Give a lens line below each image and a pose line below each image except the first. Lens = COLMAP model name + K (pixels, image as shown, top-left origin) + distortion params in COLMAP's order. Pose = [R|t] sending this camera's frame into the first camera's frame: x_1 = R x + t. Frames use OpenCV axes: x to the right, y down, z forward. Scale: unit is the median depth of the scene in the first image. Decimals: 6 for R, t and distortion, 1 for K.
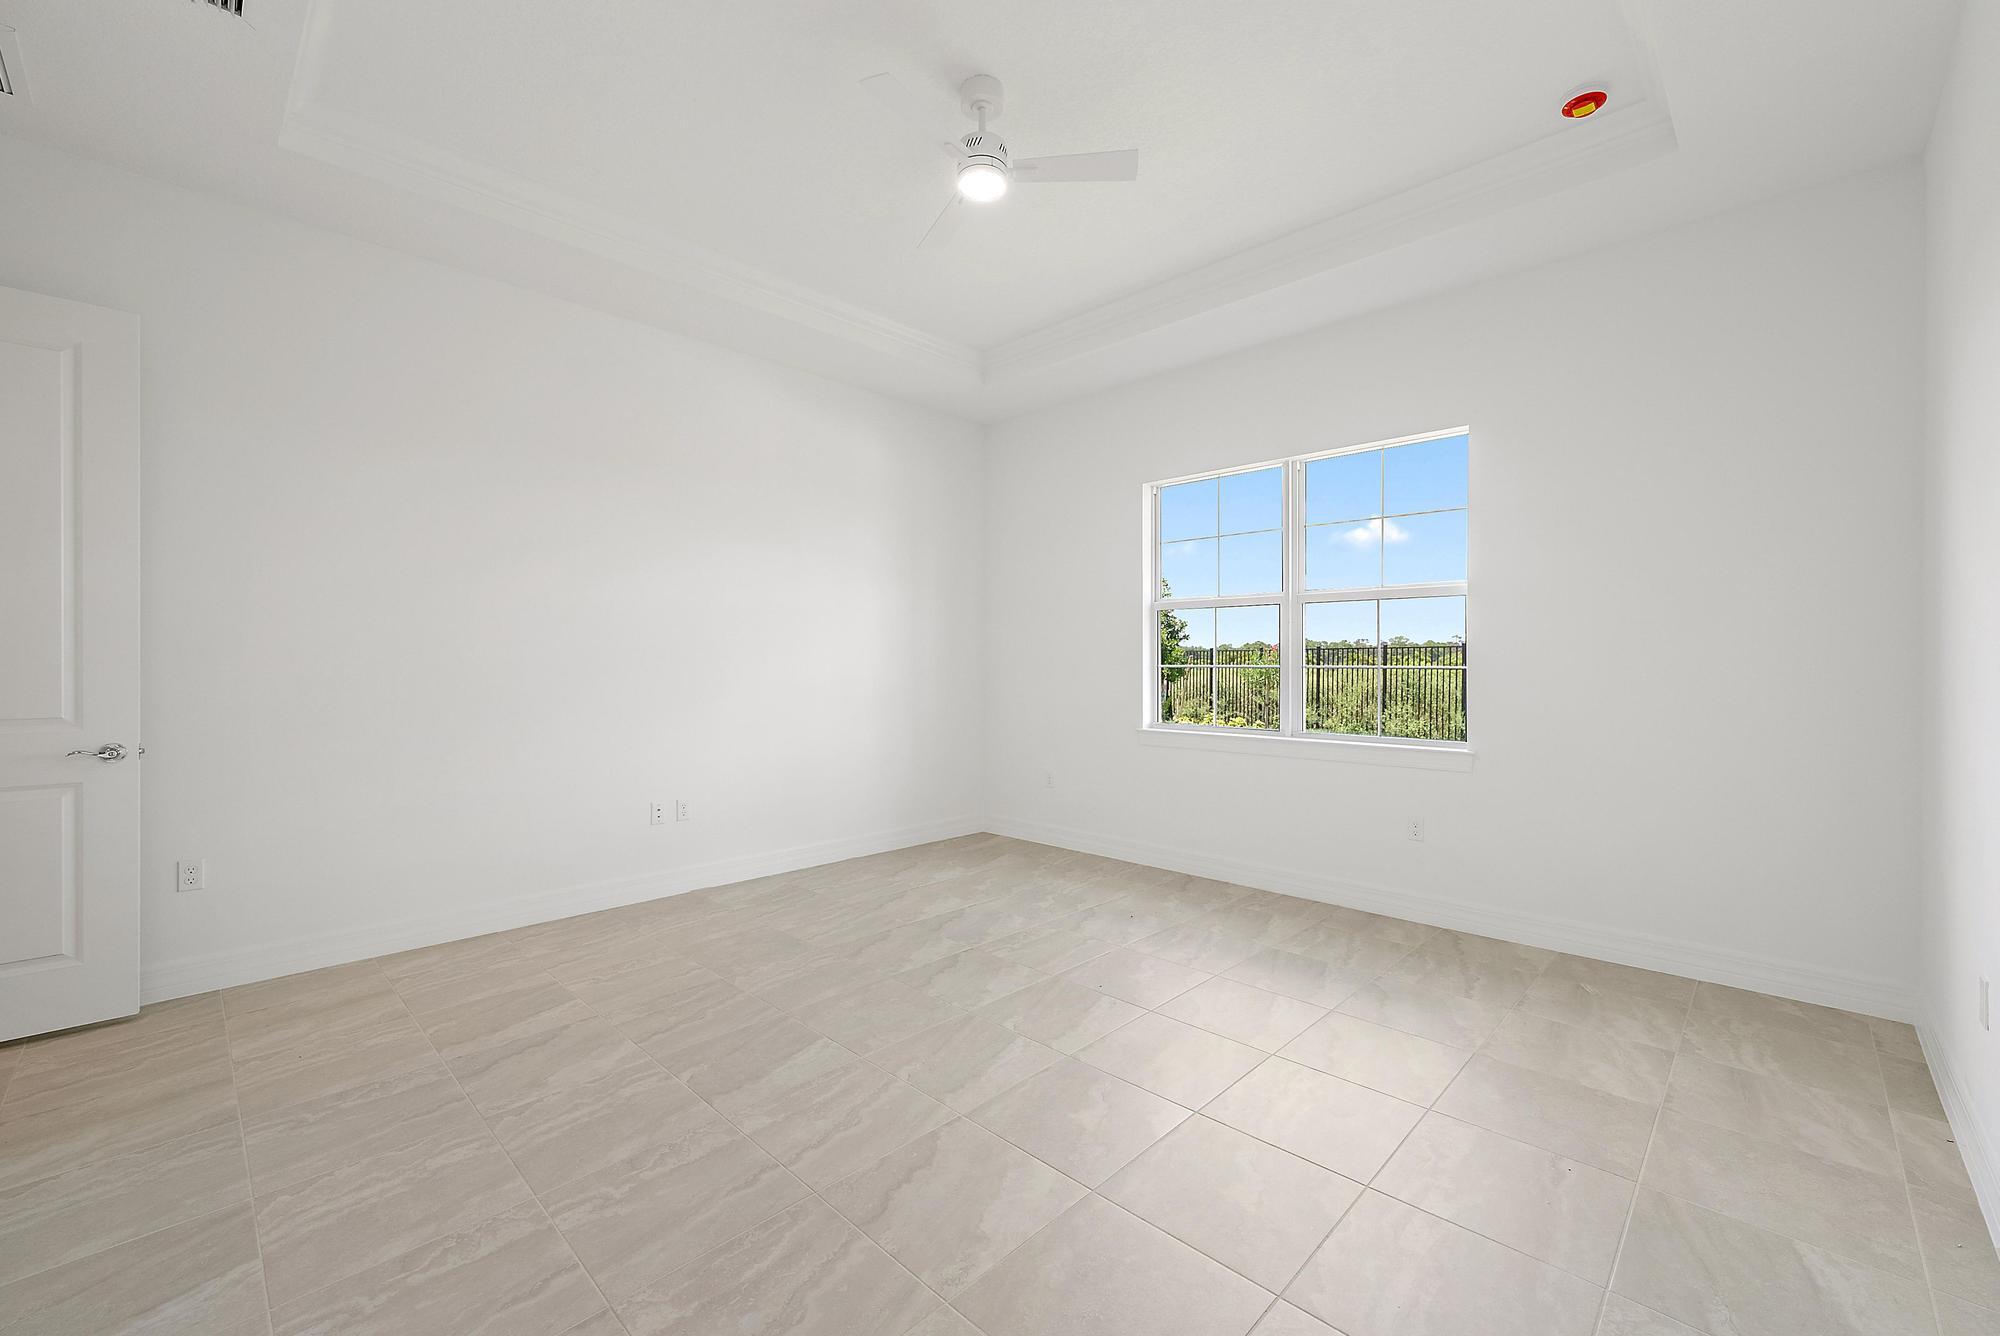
lens RADIAL K [[811.9, 0, 1005.8], [0, 811.9, 664.2], [0, 0, 1]] dist [-0.001013, -0.000004]
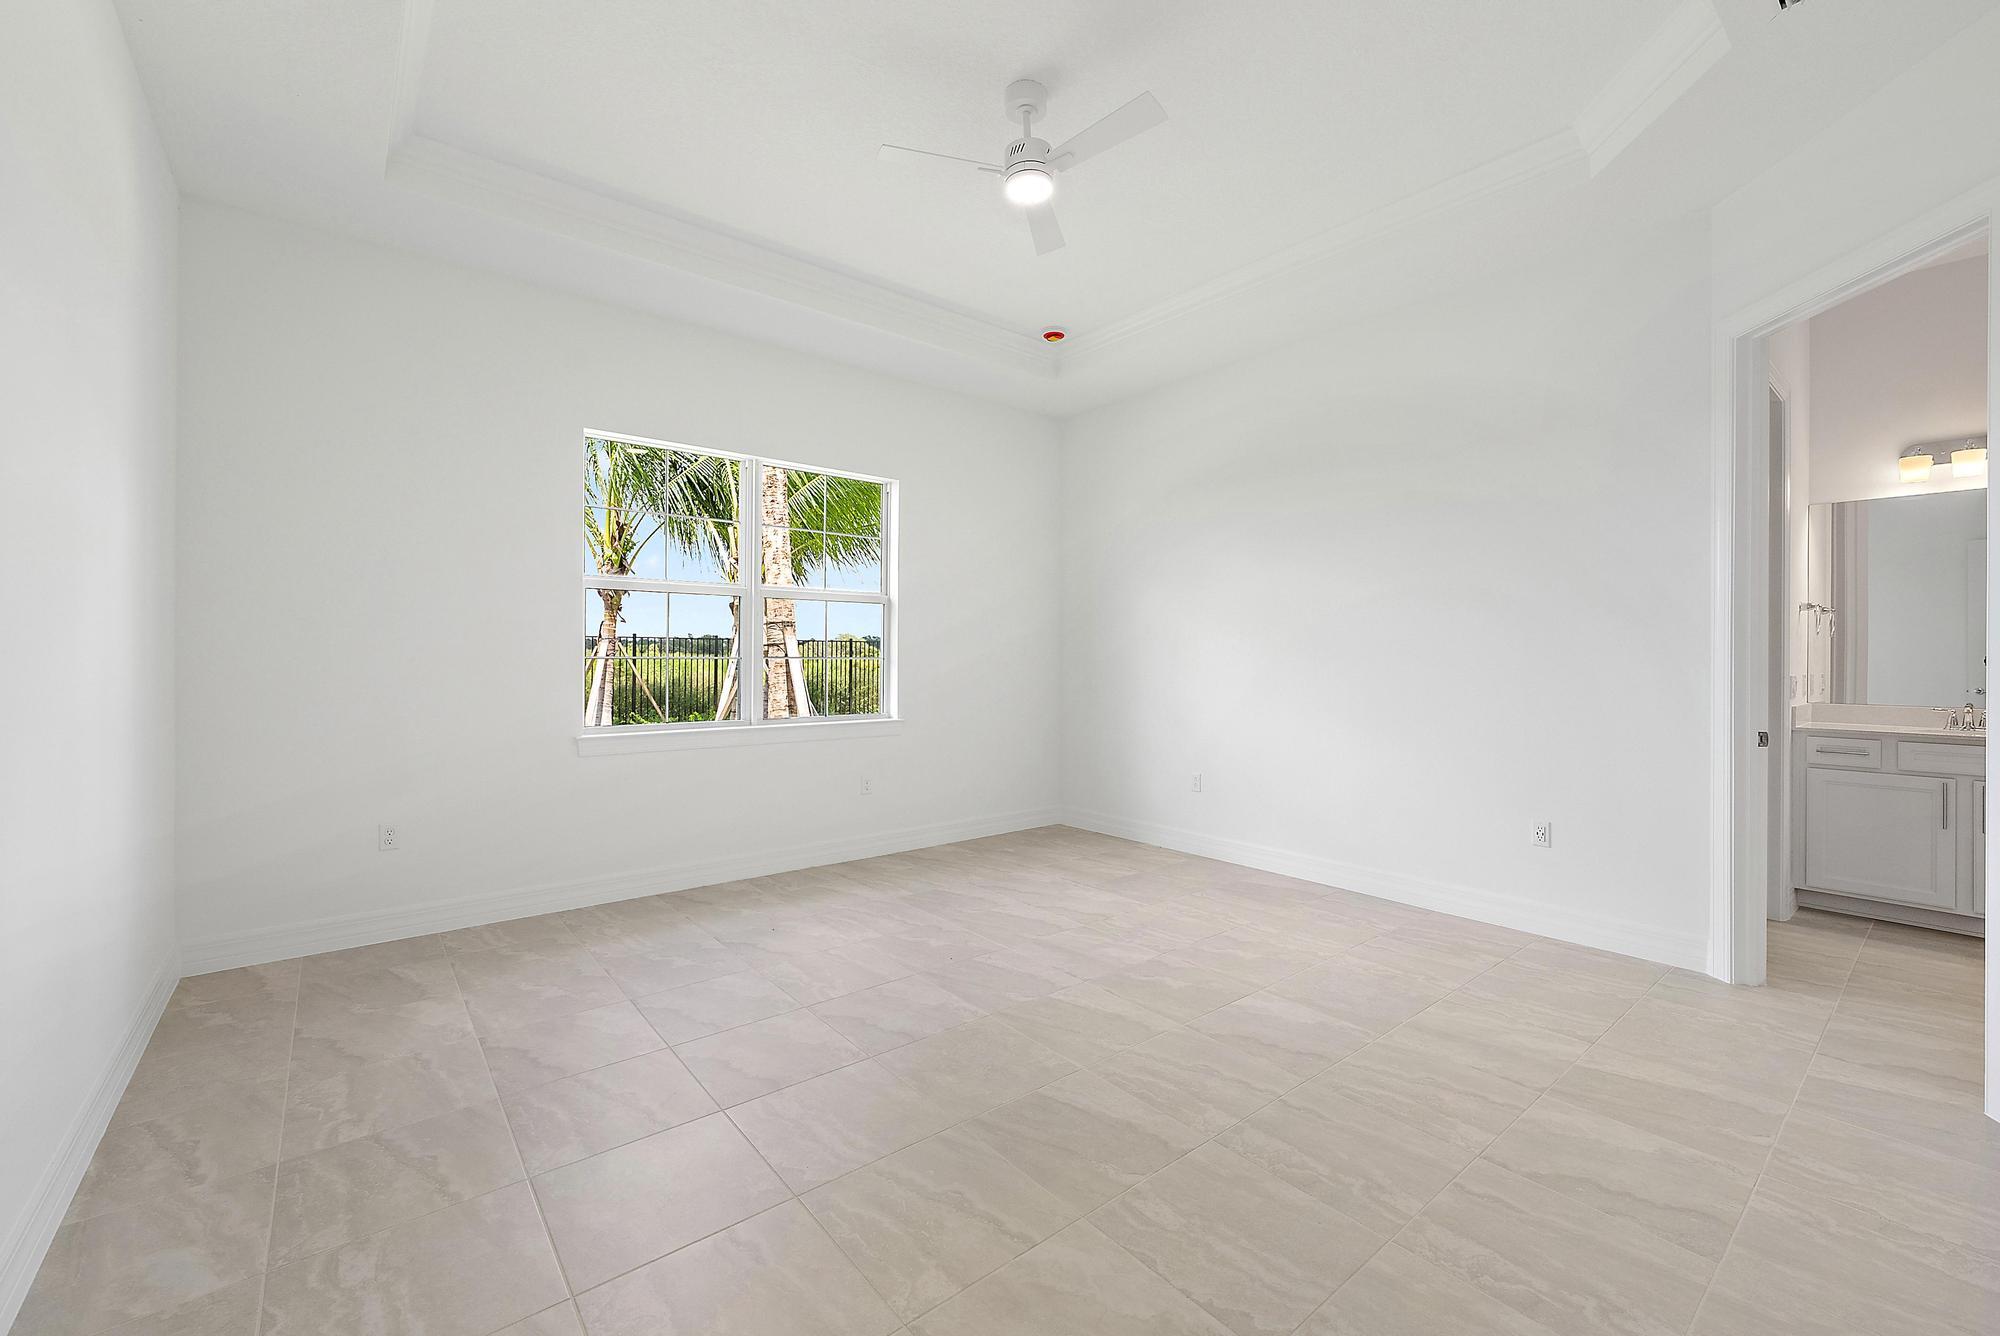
lens RADIAL K [[811.9, 0, 1005.8], [0, 811.9, 664.2], [0, 0, 1]] dist [-0.001013, -0.000004]
pose [[0.110343, -0.007620, 0.993864, -1.037224], [-0.005486, 0.999951, 0.008275, -0.000190], [-0.993878, -0.006365, 0.110295, 0.902077]]
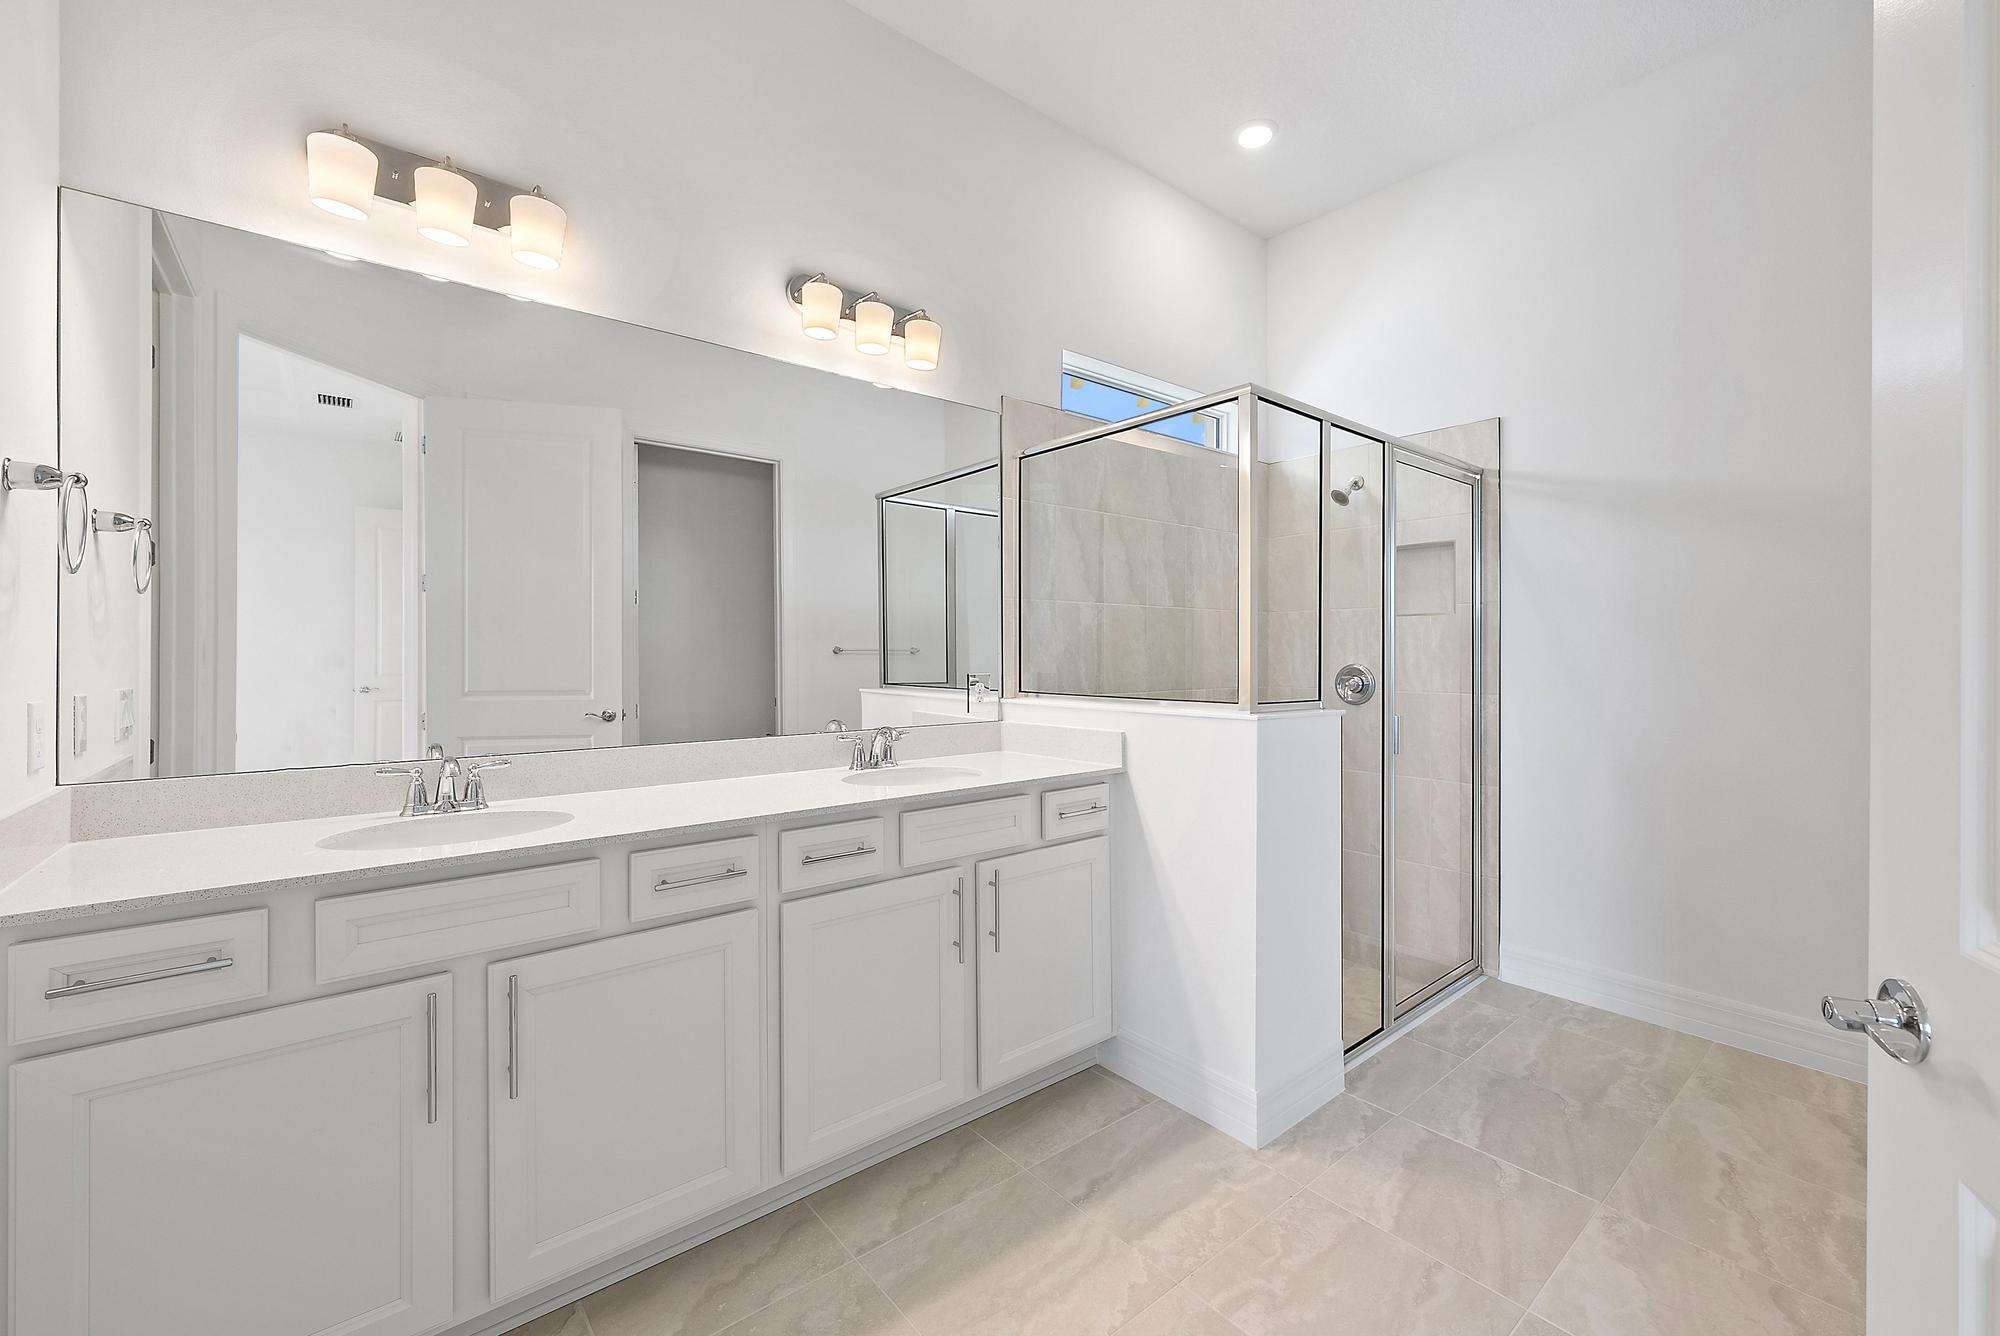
lens RADIAL K [[811.9, 0, 1005.8], [0, 811.9, 664.2], [0, 0, 1]] dist [-0.001013, -0.000004]
pose [[-0.993170, -0.011471, 0.116113, -0.655247], [-0.011803, 0.999928, -0.002172, -0.001170], [-0.116080, -0.003527, -0.993234, 0.572841]]
